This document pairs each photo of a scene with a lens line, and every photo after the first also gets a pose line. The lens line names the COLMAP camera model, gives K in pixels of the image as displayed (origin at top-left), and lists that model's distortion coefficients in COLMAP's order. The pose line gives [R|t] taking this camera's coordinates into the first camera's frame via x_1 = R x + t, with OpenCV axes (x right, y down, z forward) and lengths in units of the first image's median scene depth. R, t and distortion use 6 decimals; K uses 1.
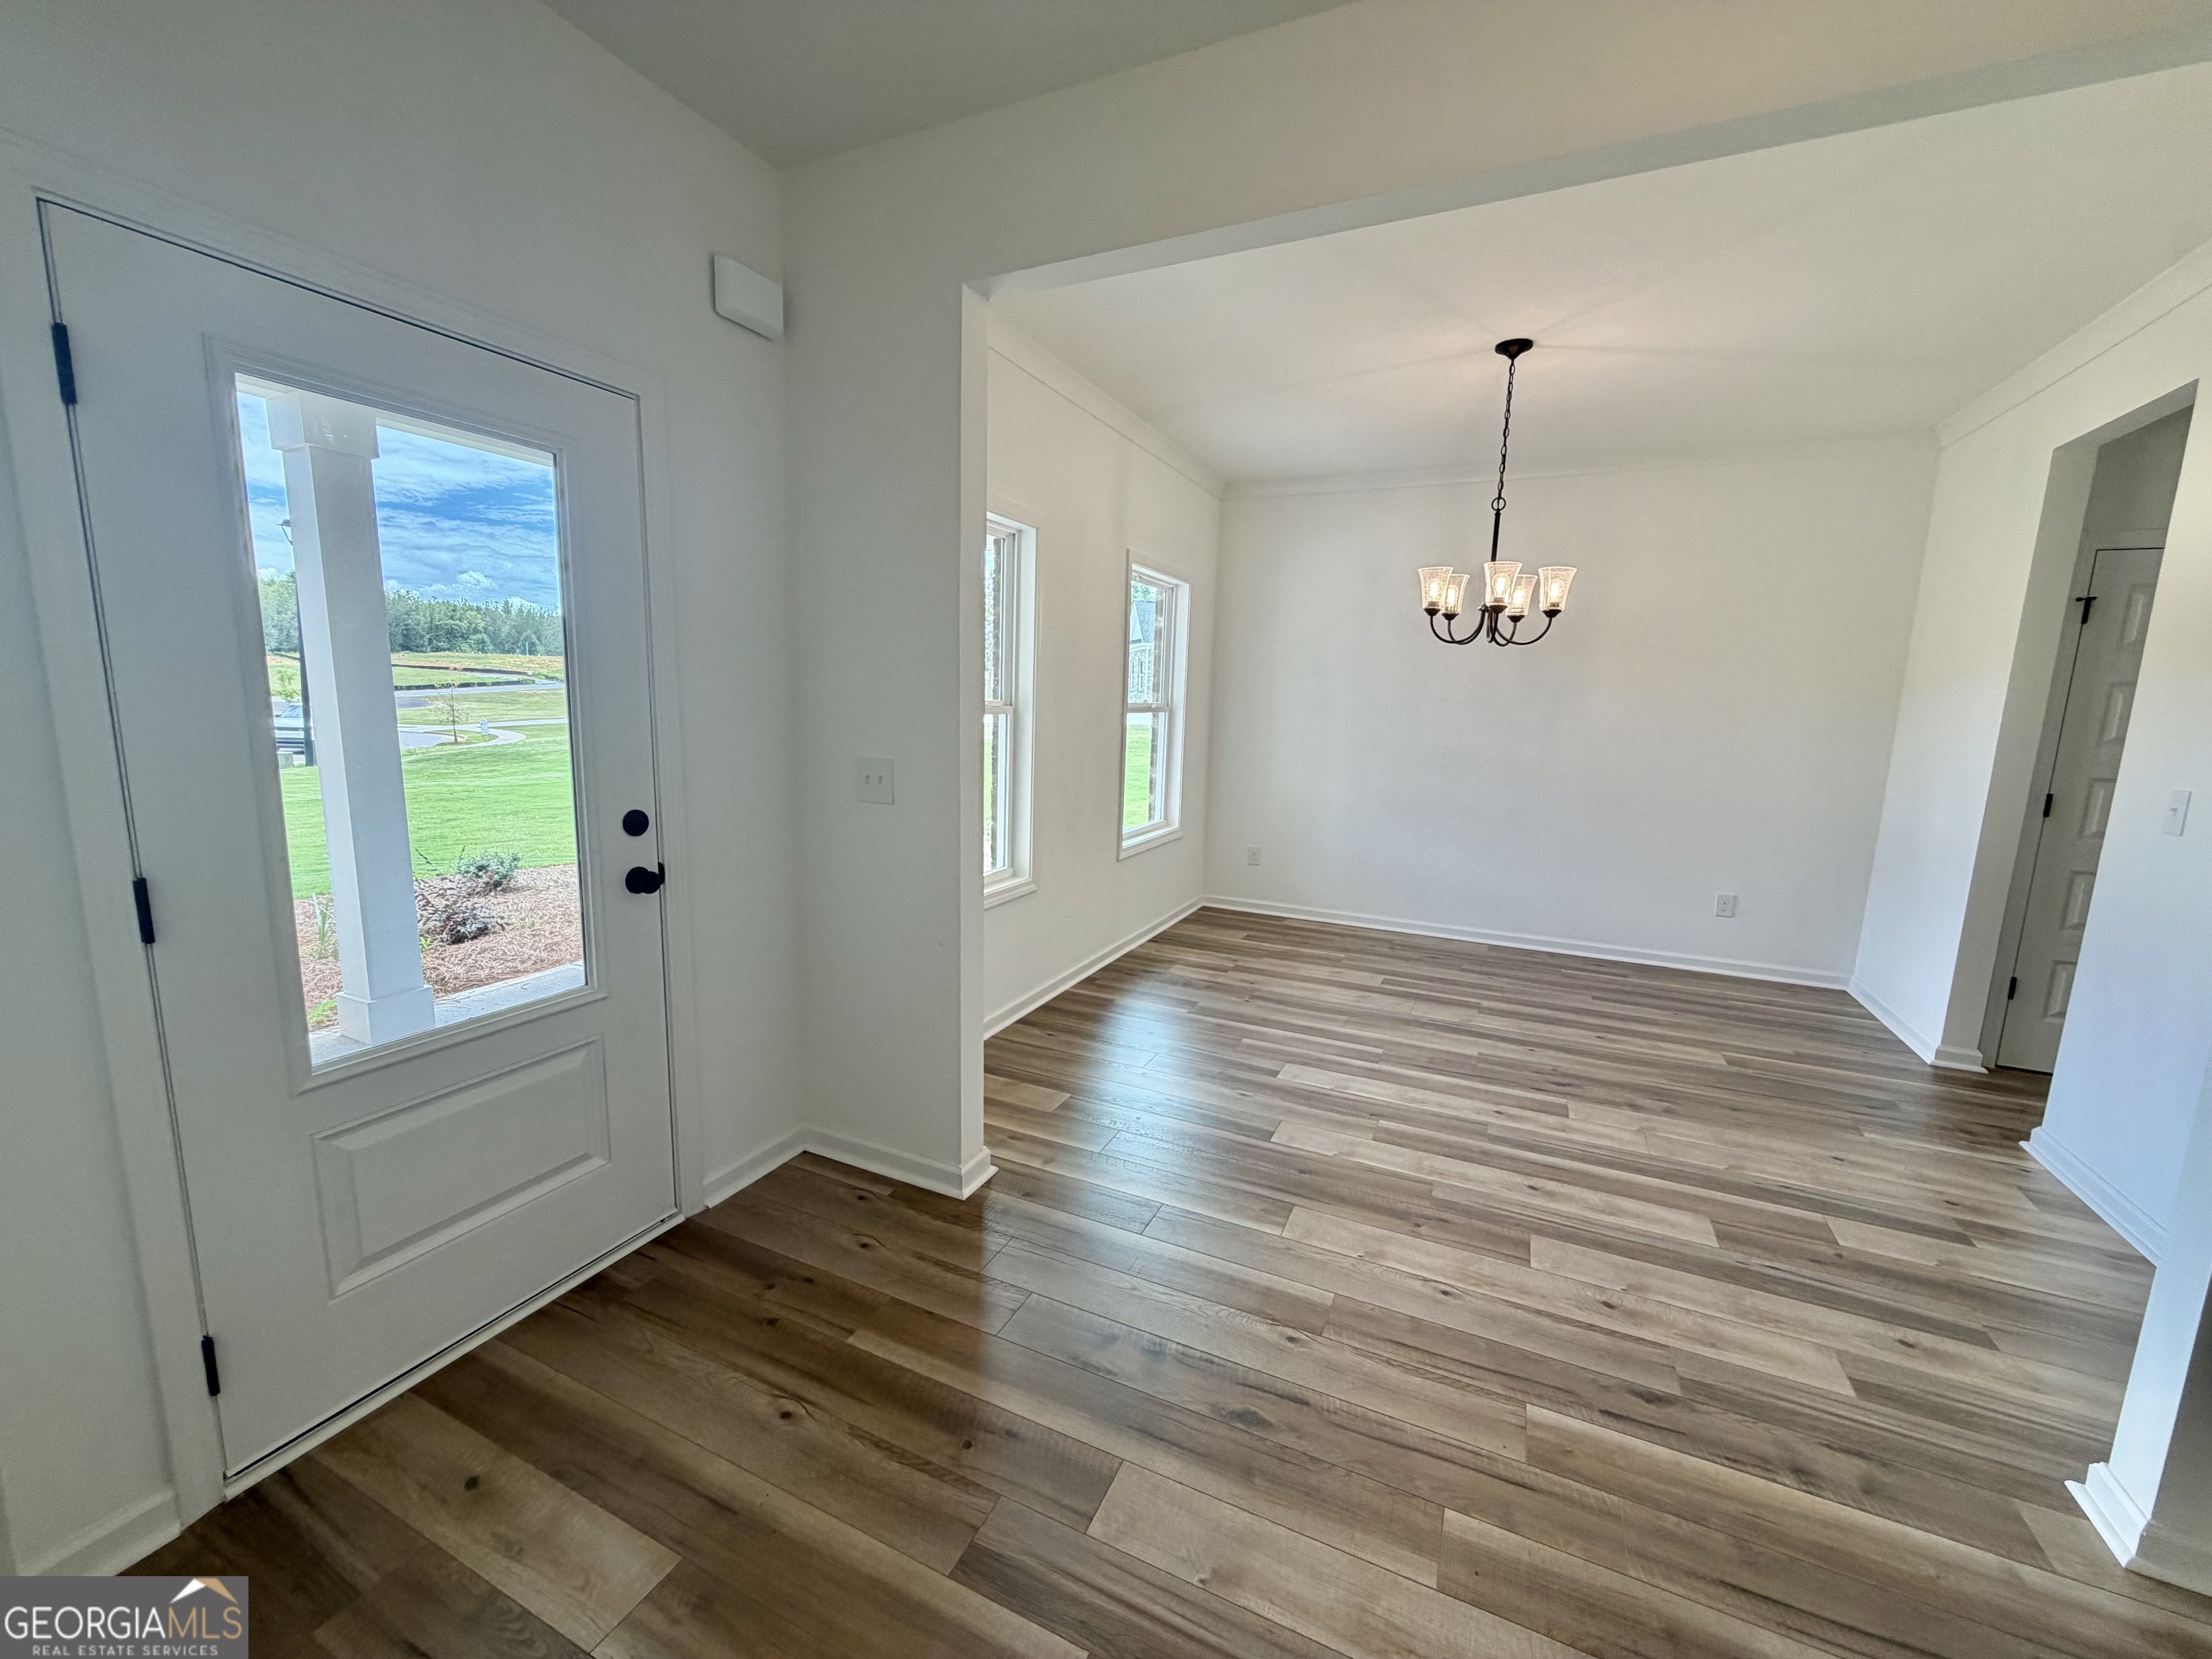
lens RADIAL K [[883.5, 0, 1101.9], [0, 883.5, 832.4], [0, 0, 1]] dist [0.001362, -0.000686]
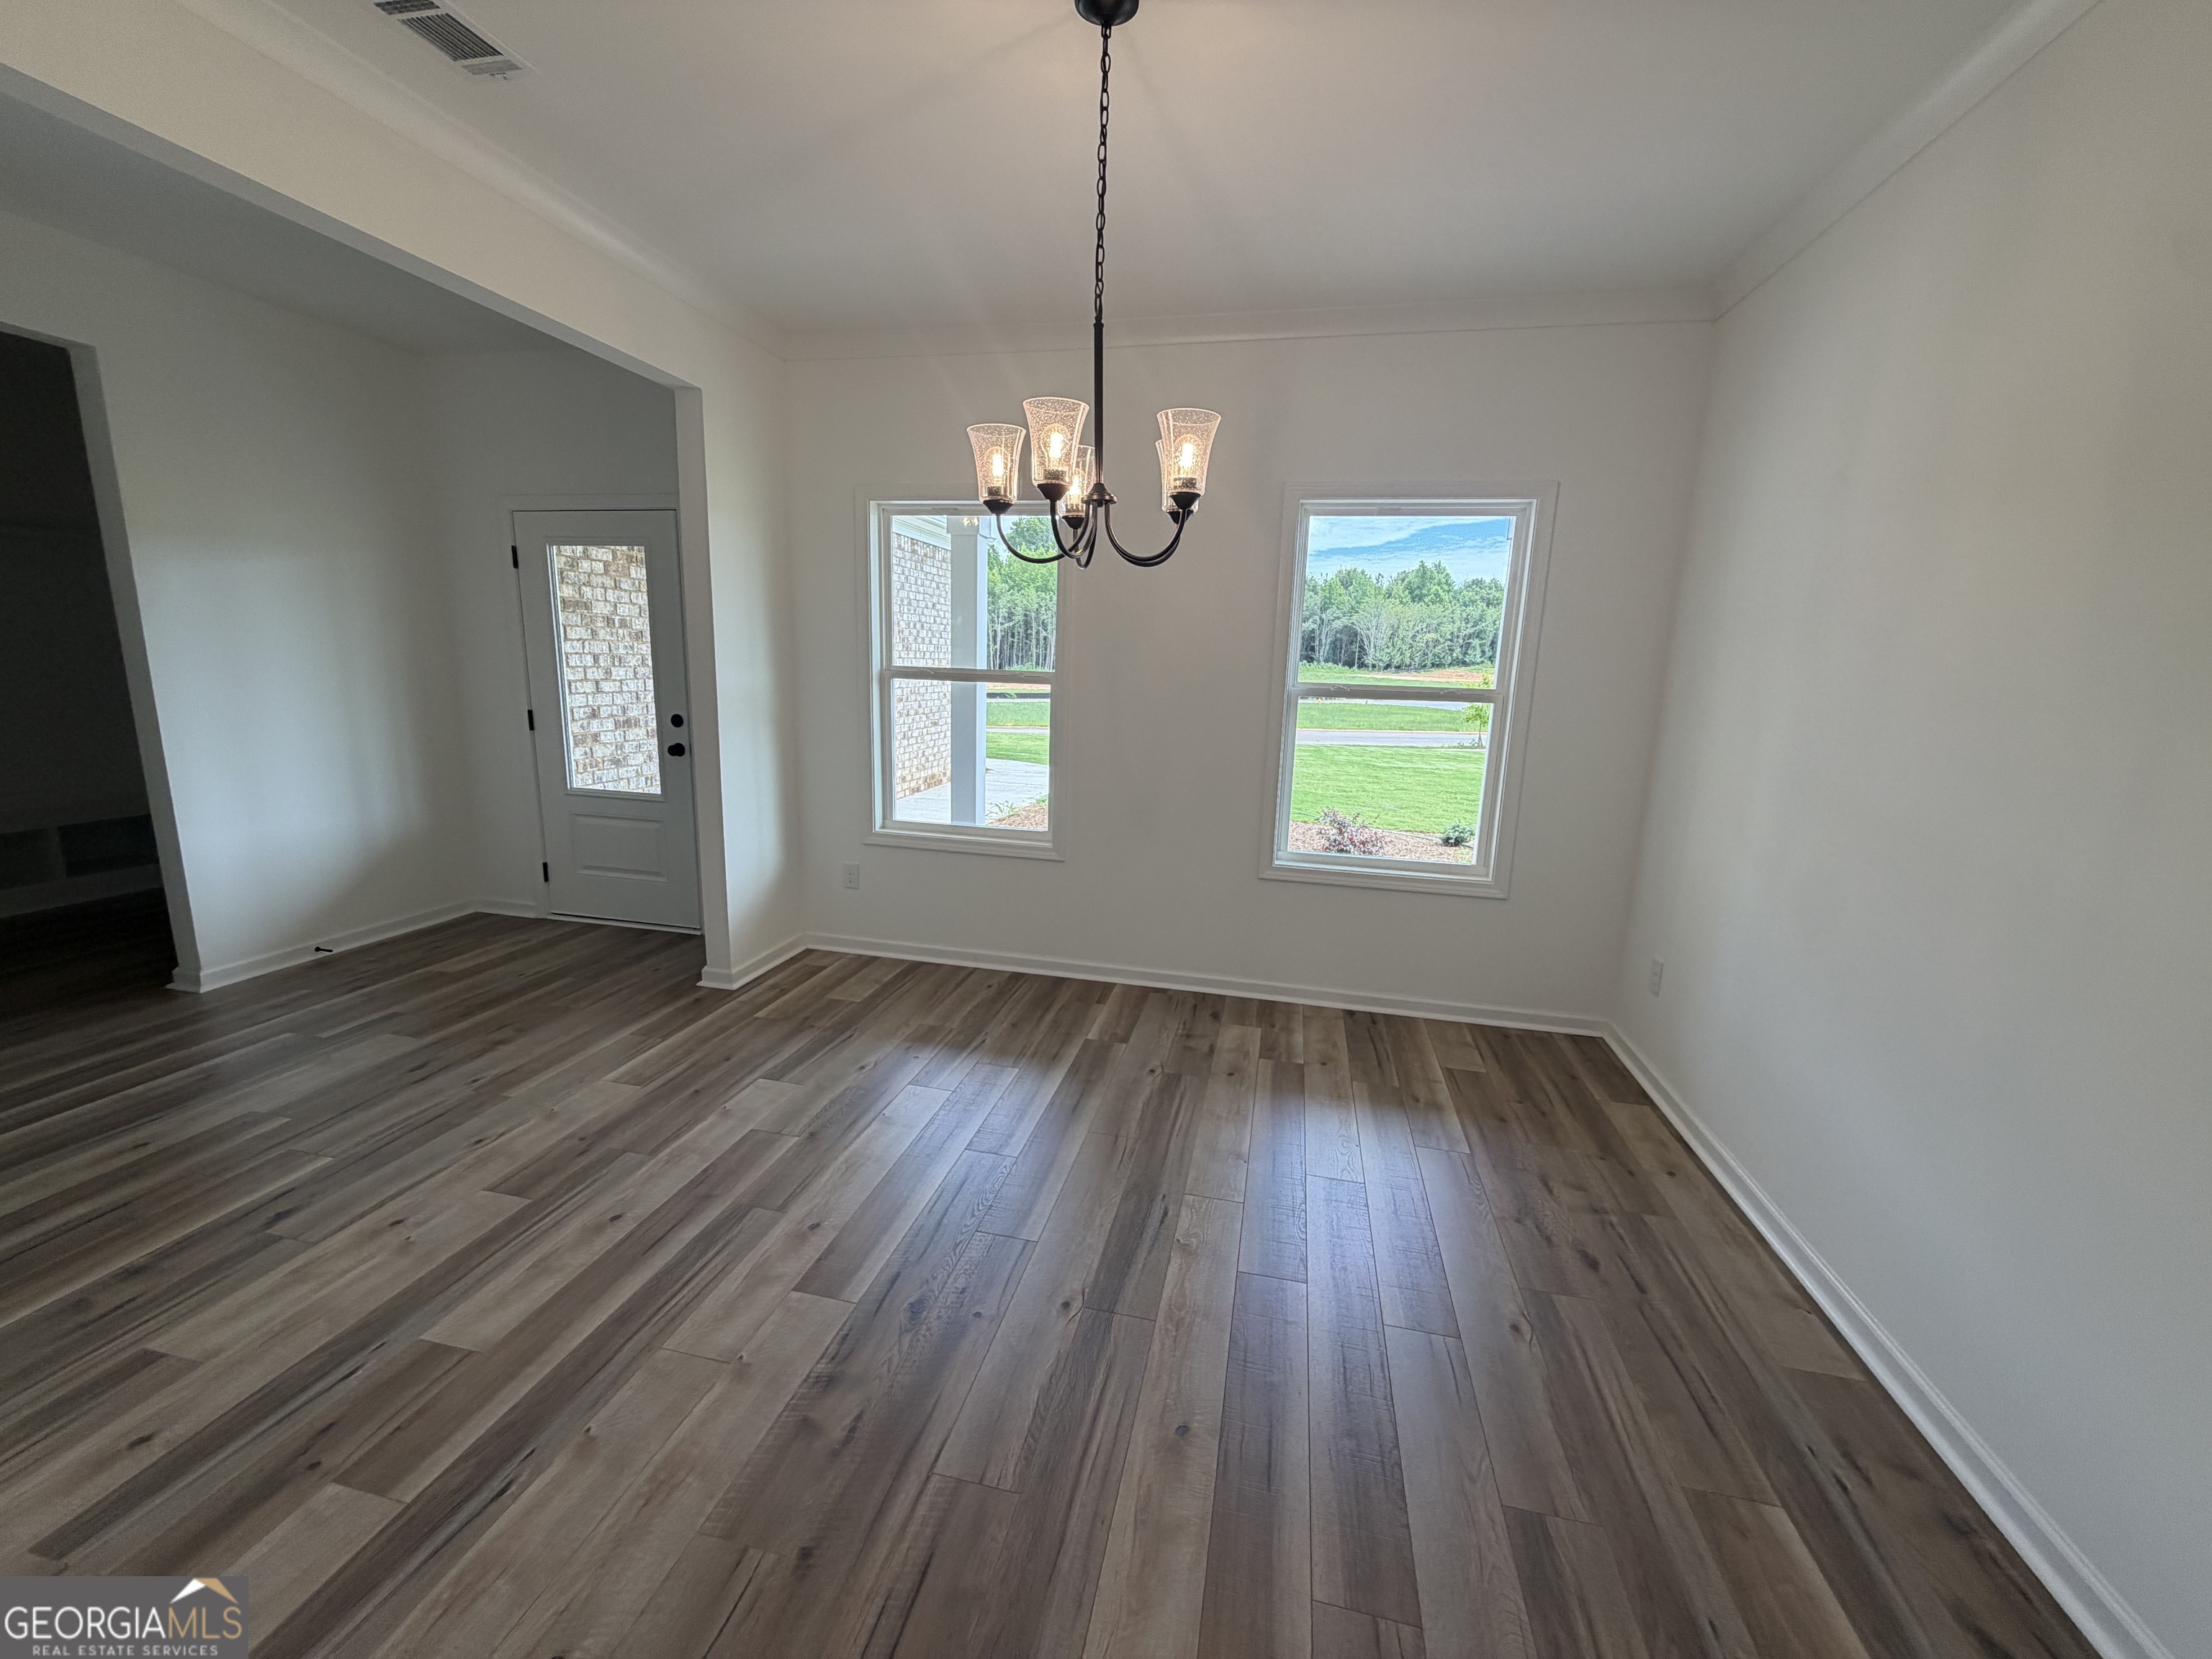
lens RADIAL K [[883.5, 0, 1104.8], [0, 883.5, 833.6], [0, 0, 1]] dist [0.001362, -0.000686]
pose [[0.224993, 0.169780, -0.959454, 1.424502], [-0.177038, 0.975434, 0.131093, -0.167377], [0.958142, 0.140365, 0.249523, 1.248445]]
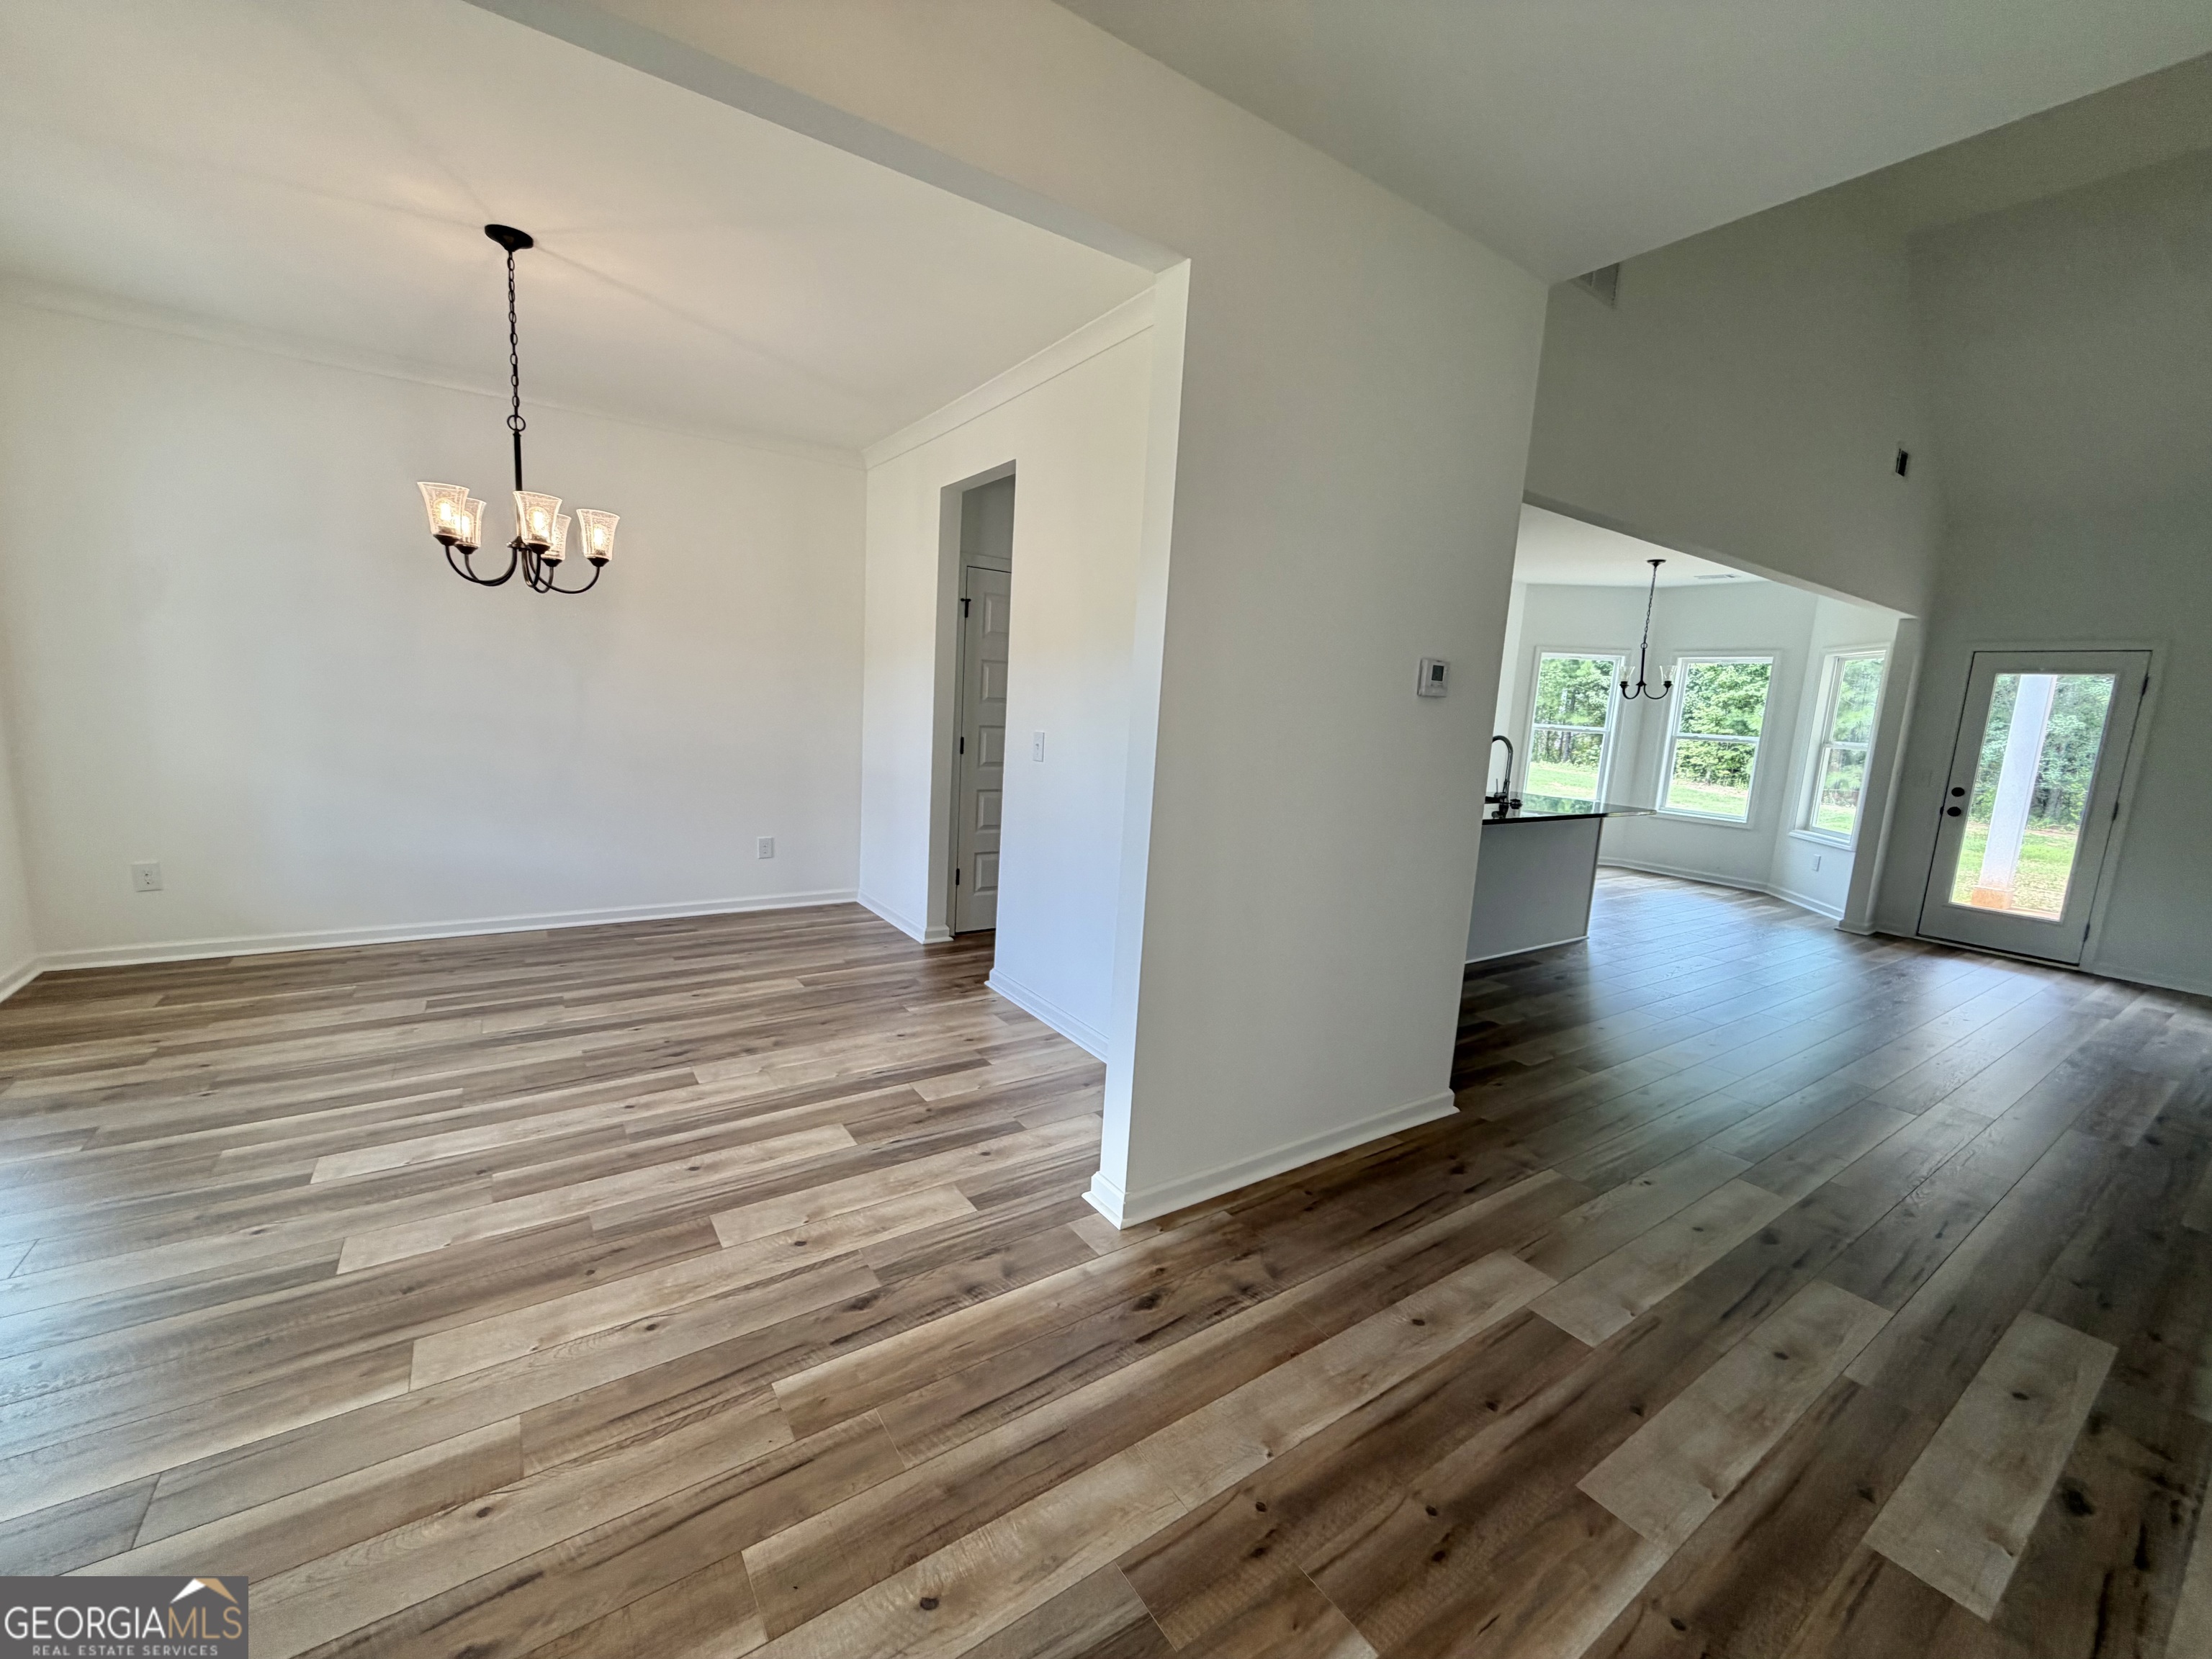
lens RADIAL K [[883.5, 0, 1098.6], [0, 883.5, 832.2], [0, 0, 1]] dist [0.001362, -0.000686]
pose [[0.504283, -0.130946, 0.853552, -0.066821], [0.091601, 0.990971, 0.097909, -0.015775], [-0.858666, 0.028812, 0.511725, 0.123818]]
